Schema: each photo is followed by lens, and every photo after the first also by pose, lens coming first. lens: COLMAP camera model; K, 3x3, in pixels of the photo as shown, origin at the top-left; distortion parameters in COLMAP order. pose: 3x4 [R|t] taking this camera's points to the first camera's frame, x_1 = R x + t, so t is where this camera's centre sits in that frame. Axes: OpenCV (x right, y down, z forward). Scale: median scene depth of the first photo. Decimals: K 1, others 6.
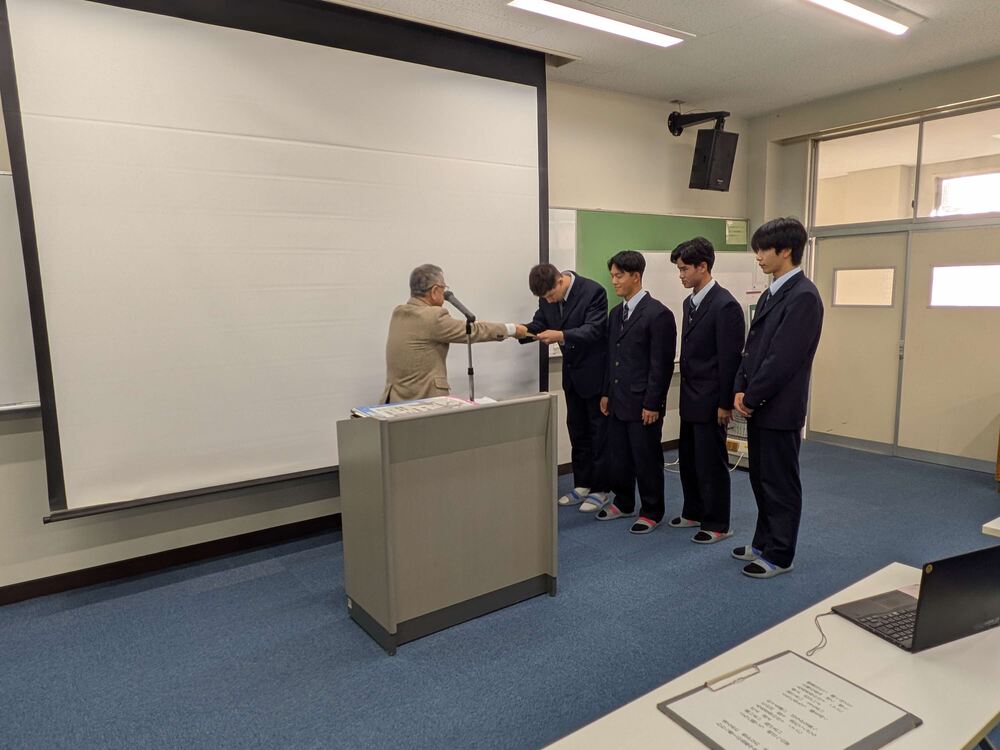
lens RADIAL K [[681.0, 0, 508.2], [0, 681.0, 390.8], [0, 0, 1]] dist [0.019414, -0.017709]
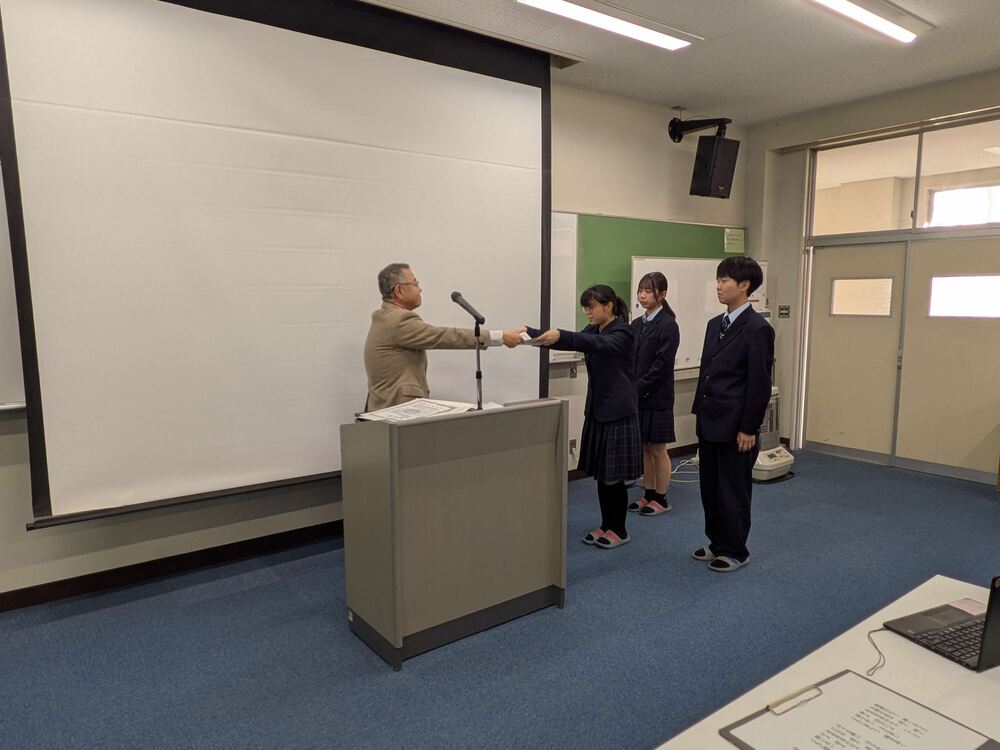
lens RADIAL K [[681.0, 0, 508.1], [0, 681.0, 391.2], [0, 0, 1]] dist [0.019414, -0.017709]
pose [[0.999598, 0.009627, 0.026665, -0.037876], [-0.009289, 0.999875, -0.012765, 0.006530], [-0.026785, 0.012512, 0.999563, 0.031683]]
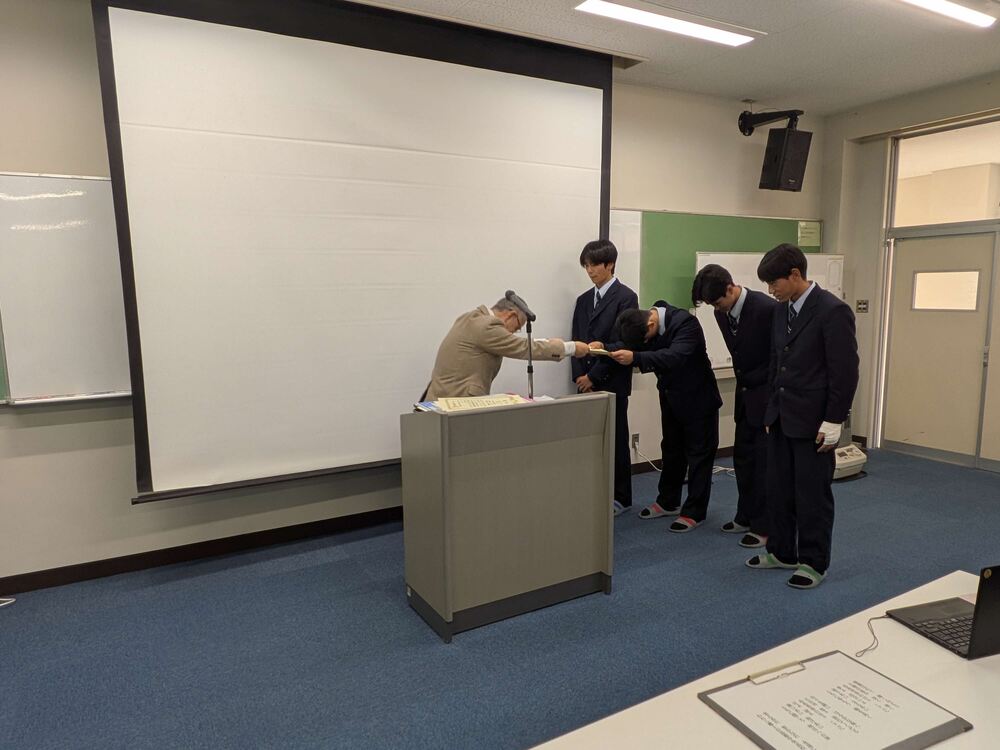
lens RADIAL K [[681.0, 0, 510.1], [0, 681.0, 390.7], [0, 0, 1]] dist [0.019414, -0.017709]
pose [[0.995443, 0.020123, -0.093216, 0.010207], [-0.020541, 0.999783, -0.003531, 0.007295], [0.093124, 0.005429, 0.995640, -0.015605]]
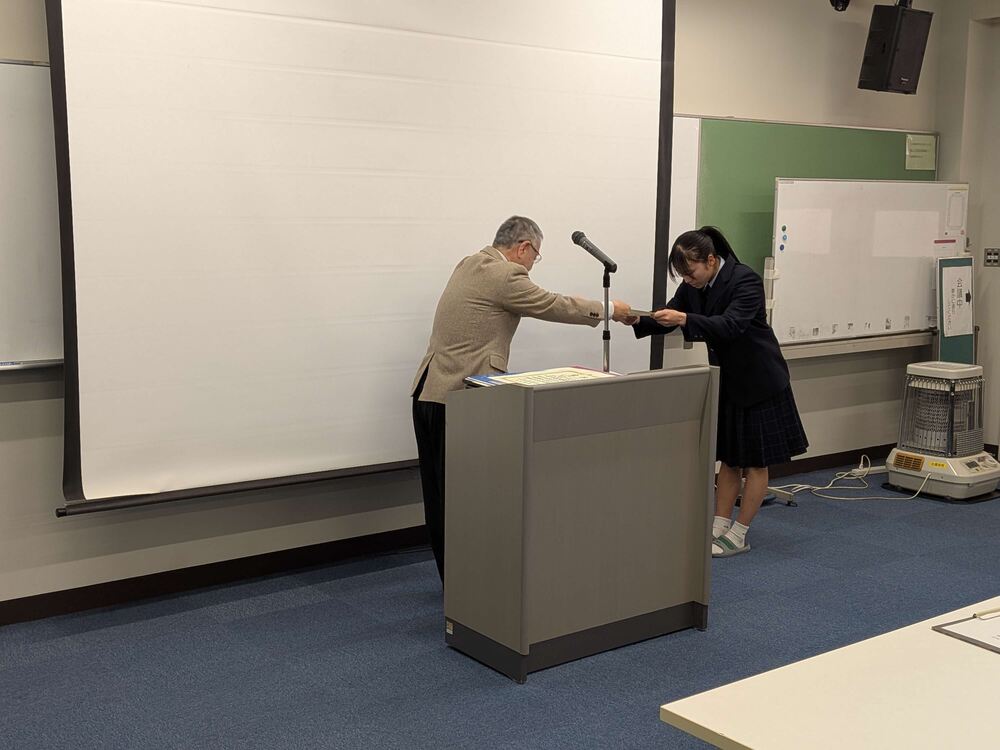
lens RADIAL K [[1193.4, 0, 491.4], [0, 1193.4, 383.0], [0, 0, 1]] dist [0.065685, 0.000000]
pose [[0.999534, 0.024114, 0.018726, -0.204673], [-0.023815, 0.999588, -0.016036, 0.049646], [-0.019104, 0.015583, 0.999696, -0.349334]]
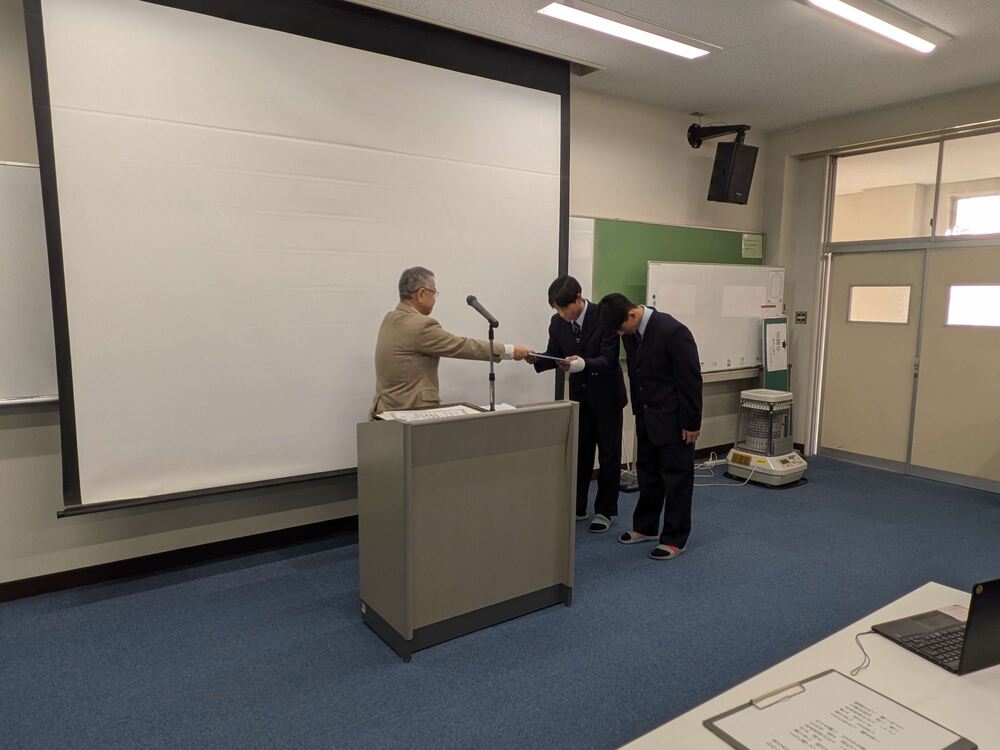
lens RADIAL K [[681.0, 0, 508.7], [0, 681.0, 390.6], [0, 0, 1]] dist [0.019414, -0.017709]
pose [[0.999609, 0.027959, -0.000822, -0.028470], [-0.027967, 0.999537, -0.011984, 0.002640], [0.000487, 0.012002, 0.999928, 0.007227]]
